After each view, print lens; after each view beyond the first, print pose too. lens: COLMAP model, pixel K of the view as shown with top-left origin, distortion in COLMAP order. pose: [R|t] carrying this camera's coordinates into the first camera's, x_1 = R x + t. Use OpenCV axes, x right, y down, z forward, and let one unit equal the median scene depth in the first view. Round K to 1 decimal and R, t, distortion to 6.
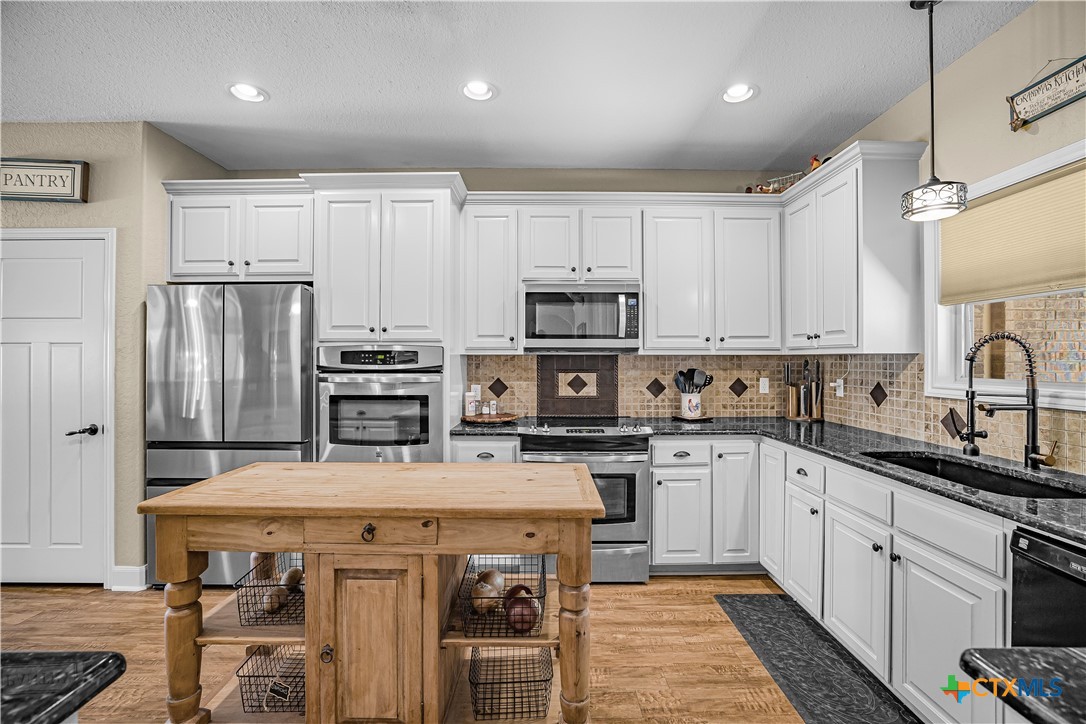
lens RADIAL K [[492.5, 0, 551.5], [0, 492.5, 355.4], [0, 0, 1]] dist [-0.016612, 0.005544]
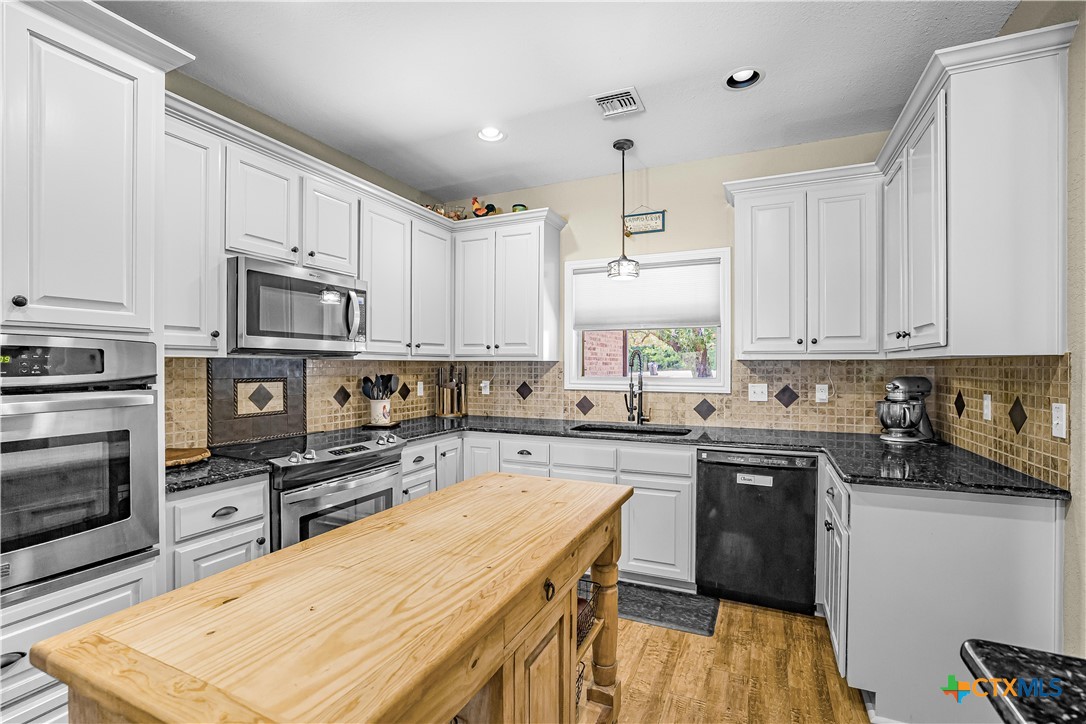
lens RADIAL K [[492.5, 0, 539.5], [0, 492.5, 366.3], [0, 0, 1]] dist [-0.016612, 0.005544]
pose [[0.423411, -0.001669, 0.905936, -0.512167], [-0.009464, 0.999936, 0.006265, 0.001995], [-0.905888, -0.011227, 0.423368, 0.333260]]
